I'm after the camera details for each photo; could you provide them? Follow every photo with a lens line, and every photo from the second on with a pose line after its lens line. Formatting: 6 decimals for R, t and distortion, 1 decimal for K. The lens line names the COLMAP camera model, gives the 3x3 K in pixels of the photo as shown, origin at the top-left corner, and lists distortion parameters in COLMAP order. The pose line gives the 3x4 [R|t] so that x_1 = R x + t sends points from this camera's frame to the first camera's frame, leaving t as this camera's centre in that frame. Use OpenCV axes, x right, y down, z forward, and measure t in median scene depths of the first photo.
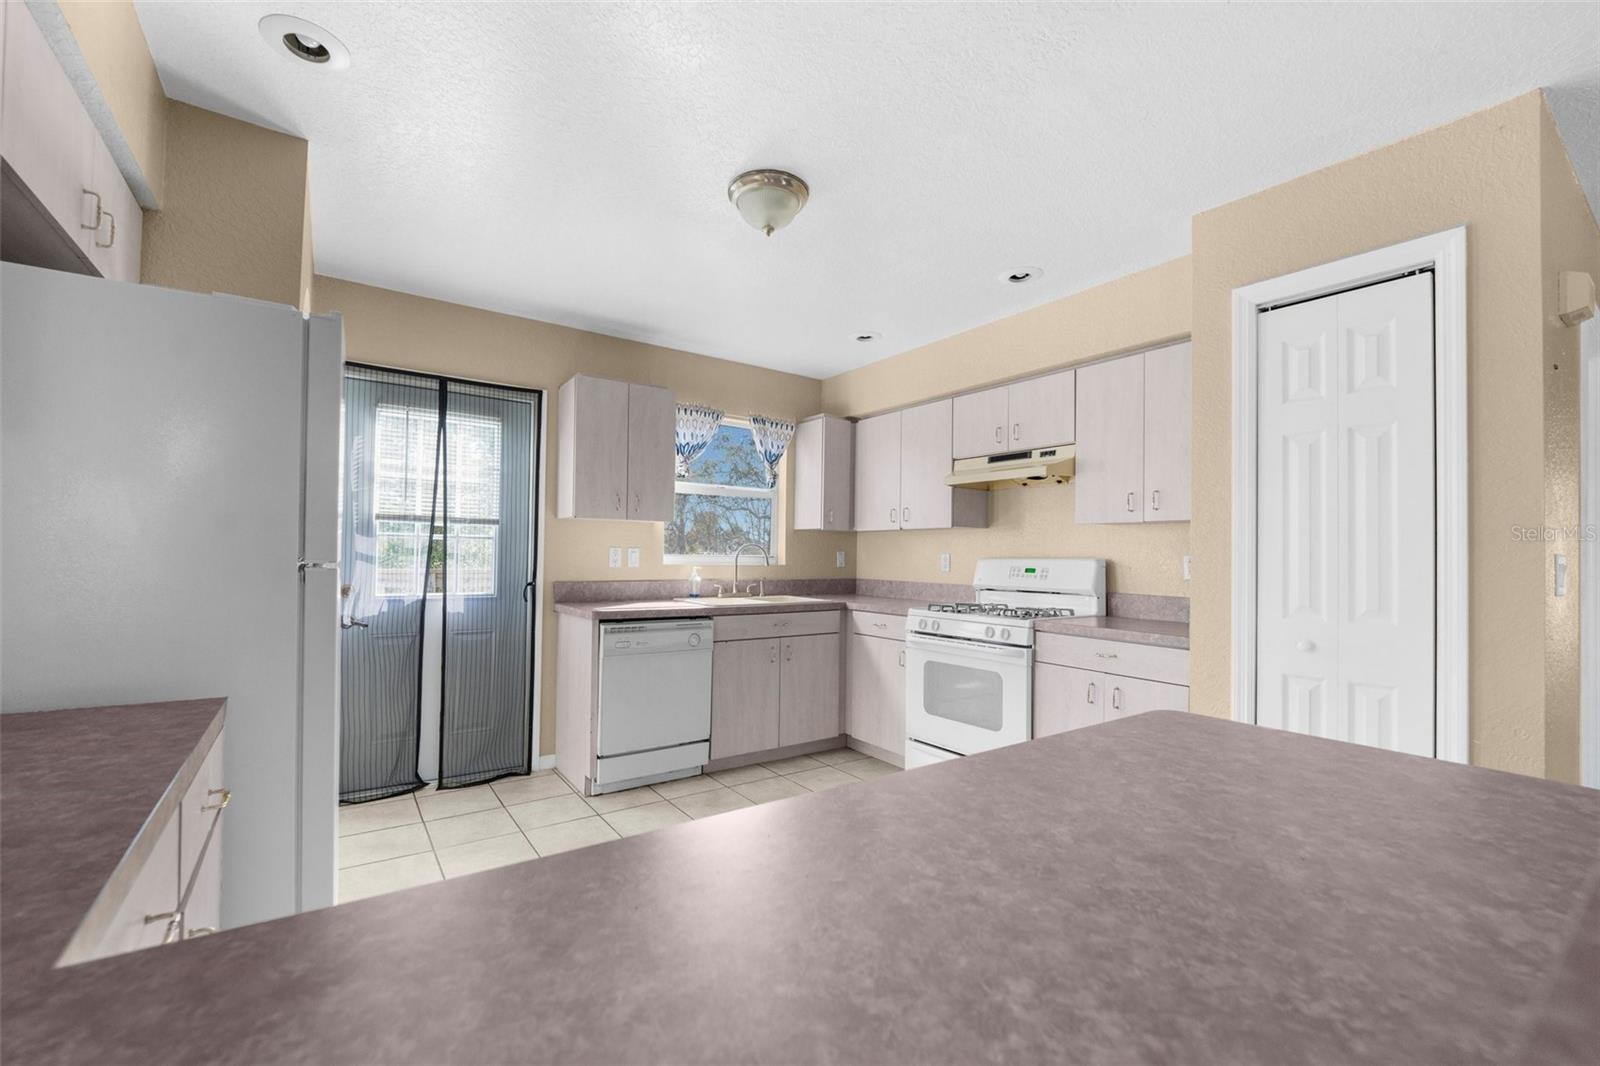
lens RADIAL K [[675.7, 0, 806.4], [0, 675.7, 544.5], [0, 0, 1]] dist [-0.000362, -0.000125]
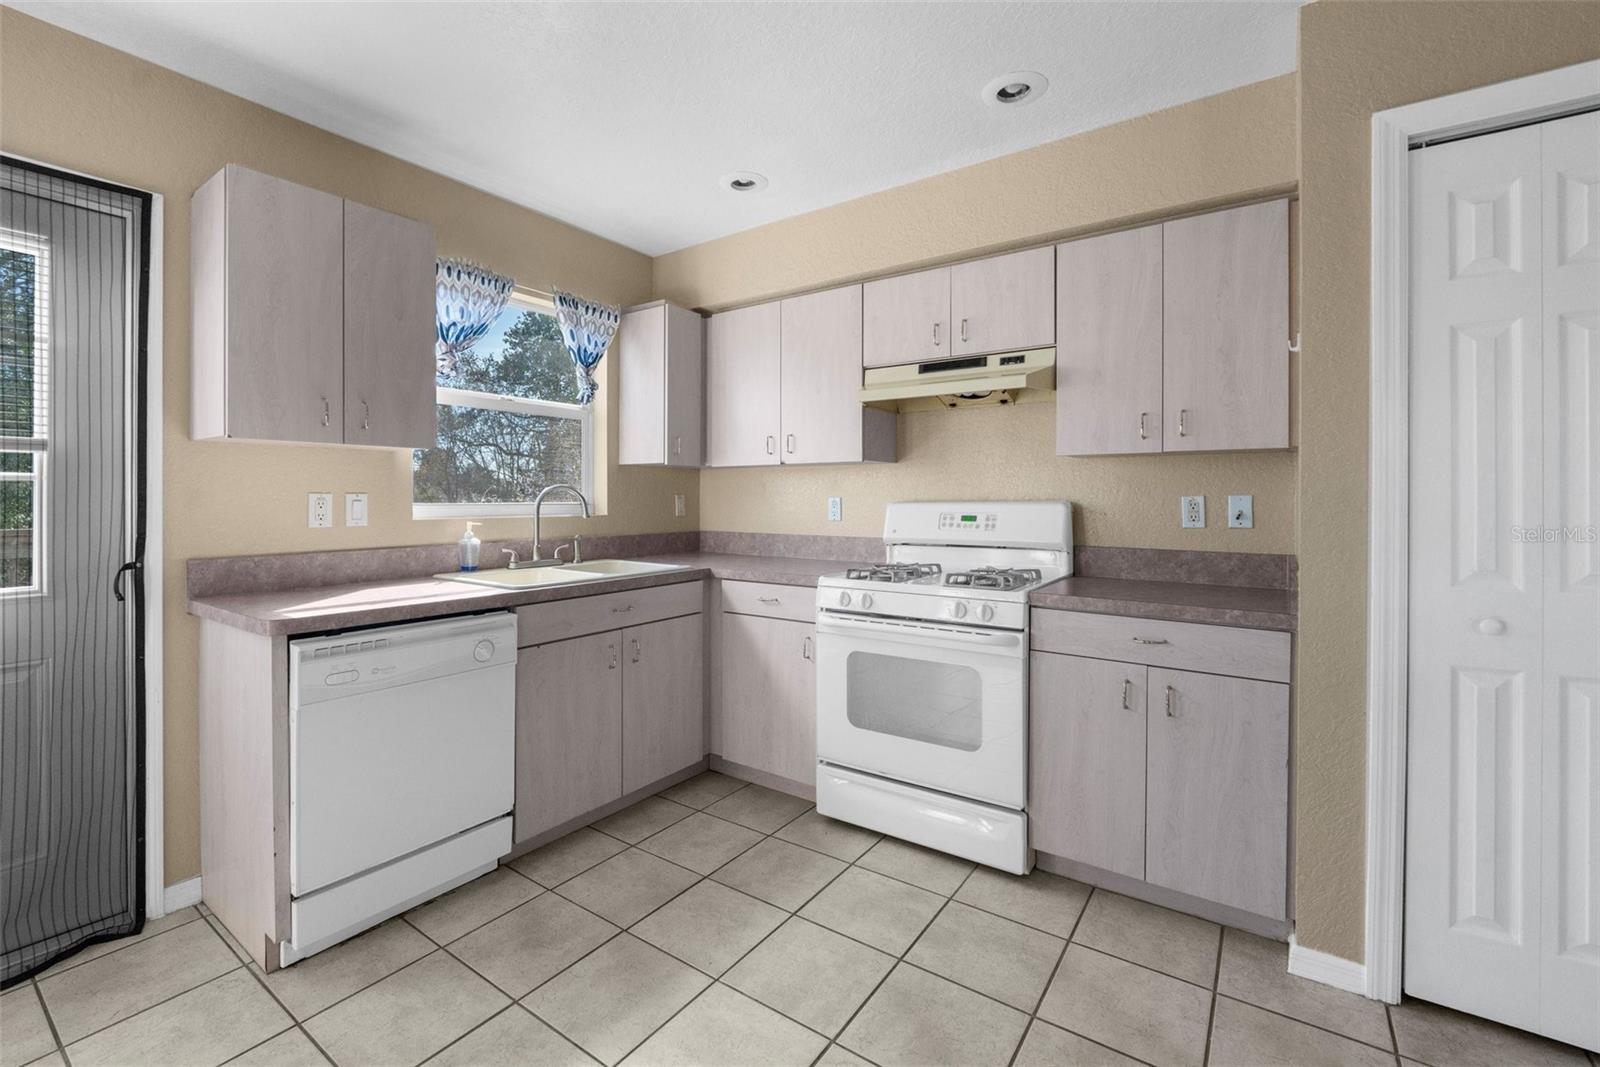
lens RADIAL K [[683.6, 0, 806.4], [0, 683.6, 500.7], [0, 0, 1]] dist [-0.007030, -0.000861]
pose [[0.940768, -0.013842, 0.338769, -0.095719], [0.005926, 0.999685, 0.024390, -0.000921], [-0.339000, -0.020938, 0.940553, 0.333582]]
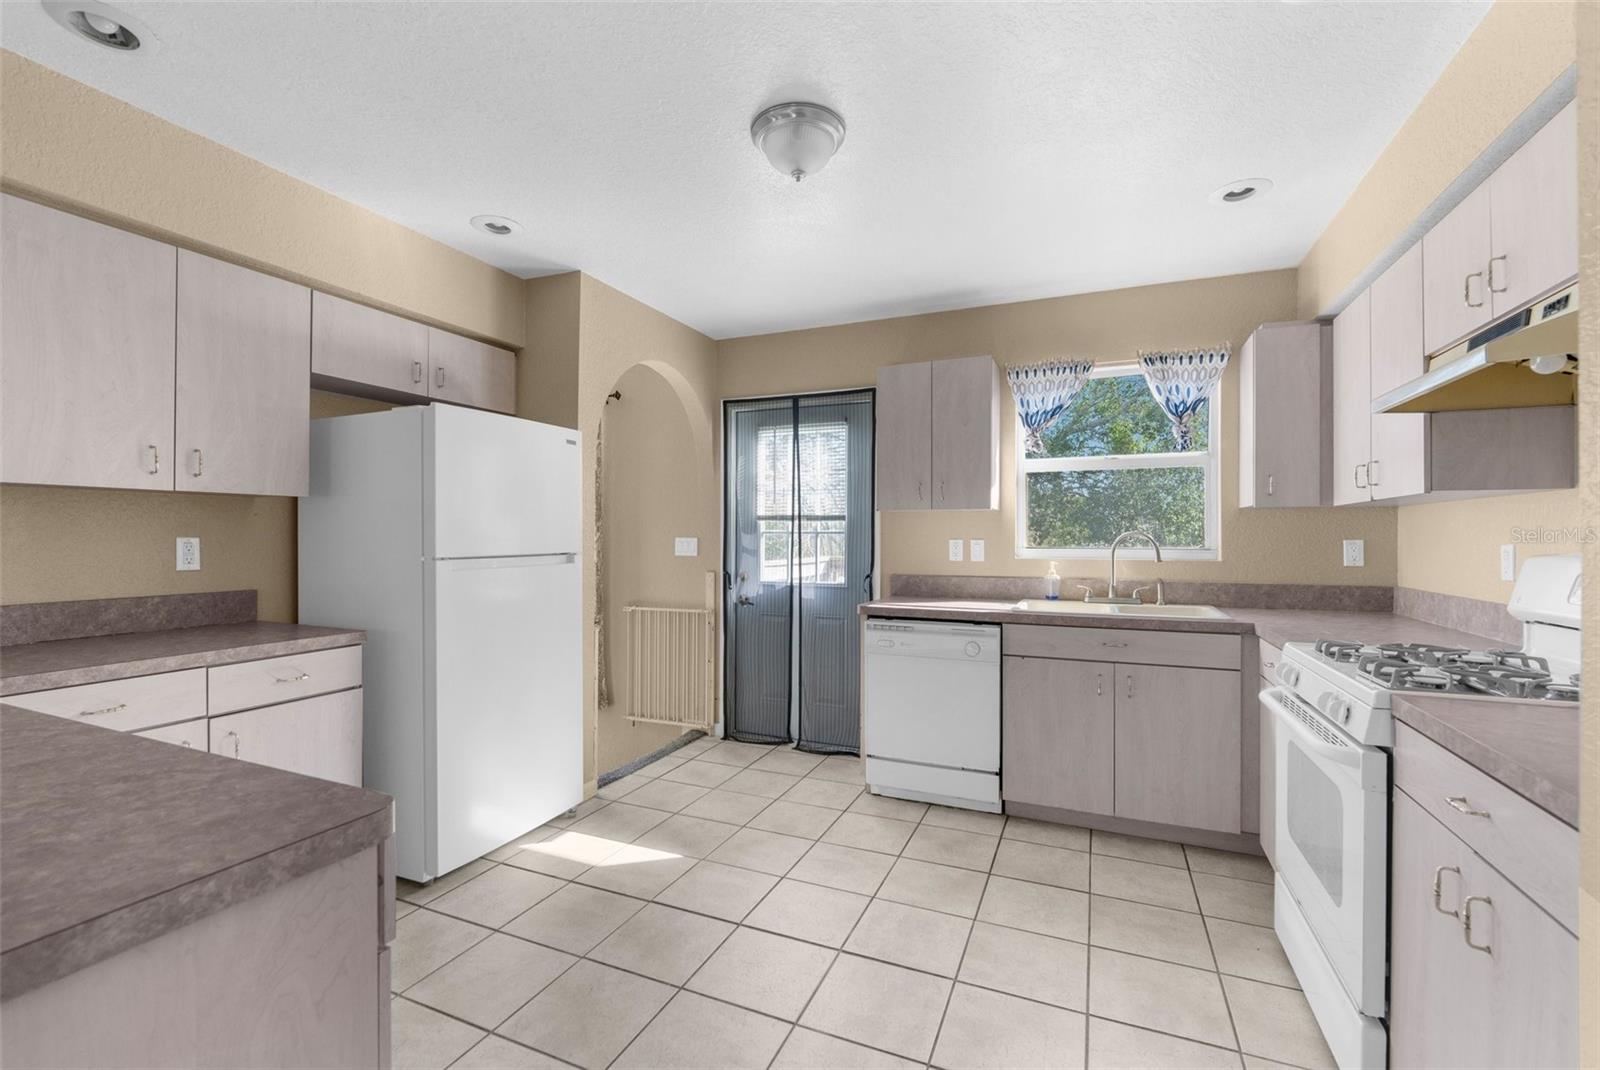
lens RADIAL K [[694.4, 0, 765.0], [0, 694.4, 534.3], [0, 0, 1]] dist [-0.001100, -0.000269]
pose [[0.497488, -0.017135, -0.867301, 0.431073], [0.019312, 0.999776, -0.008675, 0.000542], [0.867256, -0.012434, 0.497708, 0.324748]]
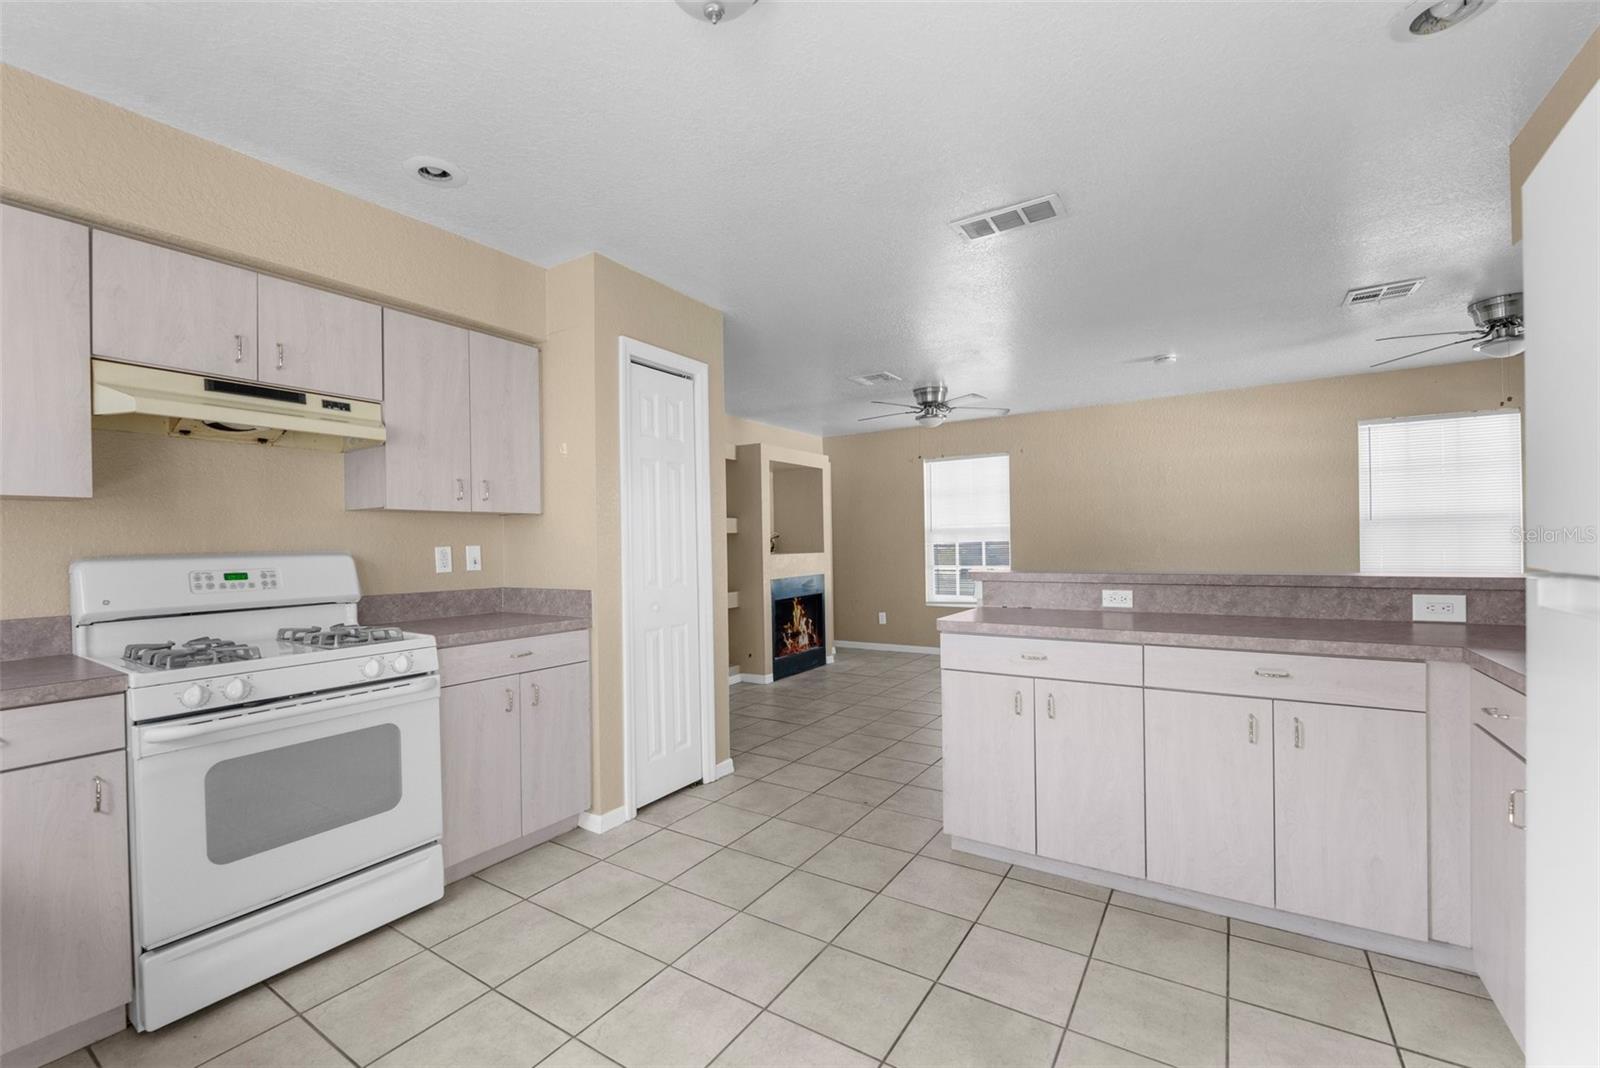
lens RADIAL K [[684.2, 0, 759.1], [0, 684.2, 541.5], [0, 0, 1]] dist [-0.011342, -0.000169]
pose [[-0.342721, -0.004052, 0.939429, -0.408957], [-0.005125, 0.999984, 0.002444, 0.002407], [-0.939423, -0.003977, -0.342736, 0.741413]]
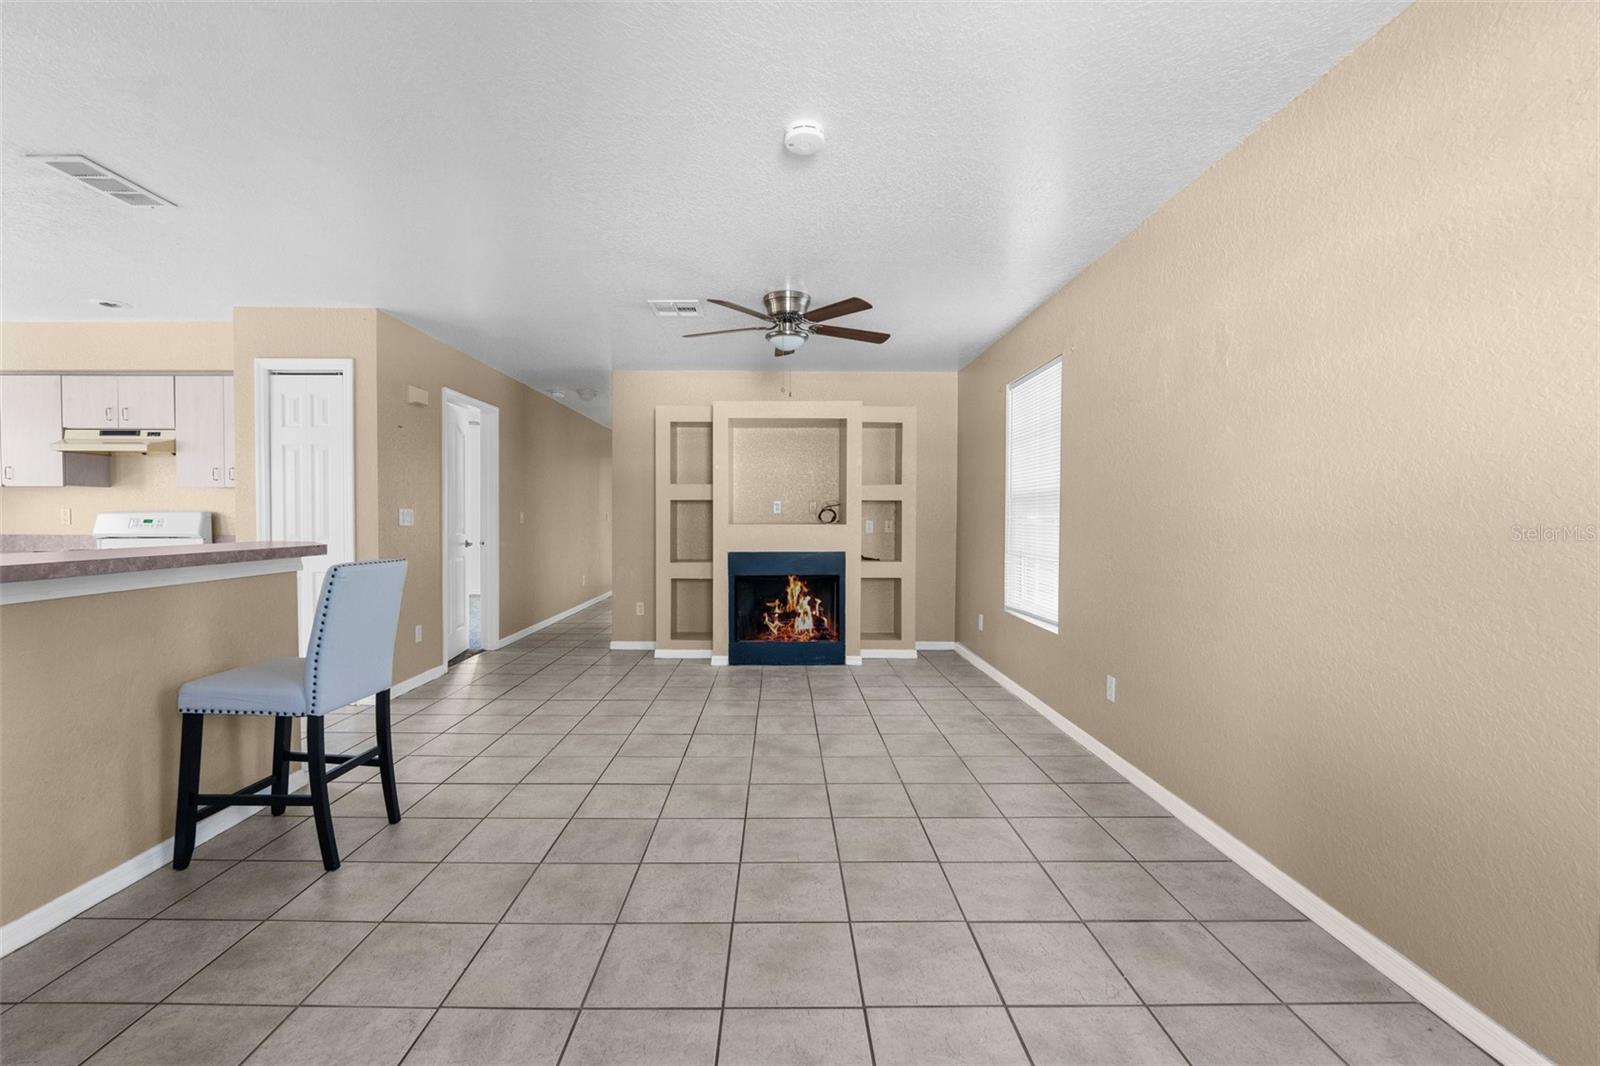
lens RADIAL K [[608.3, 0, 760.2], [0, 608.3, 514.3], [0, 0, 1]] dist [-0.015158, -0.000050]
pose [[0.567211, -0.026732, 0.823139, 0.051163], [-0.007046, 0.999279, 0.037308, -0.025143], [-0.823542, -0.026961, 0.566614, -0.600546]]
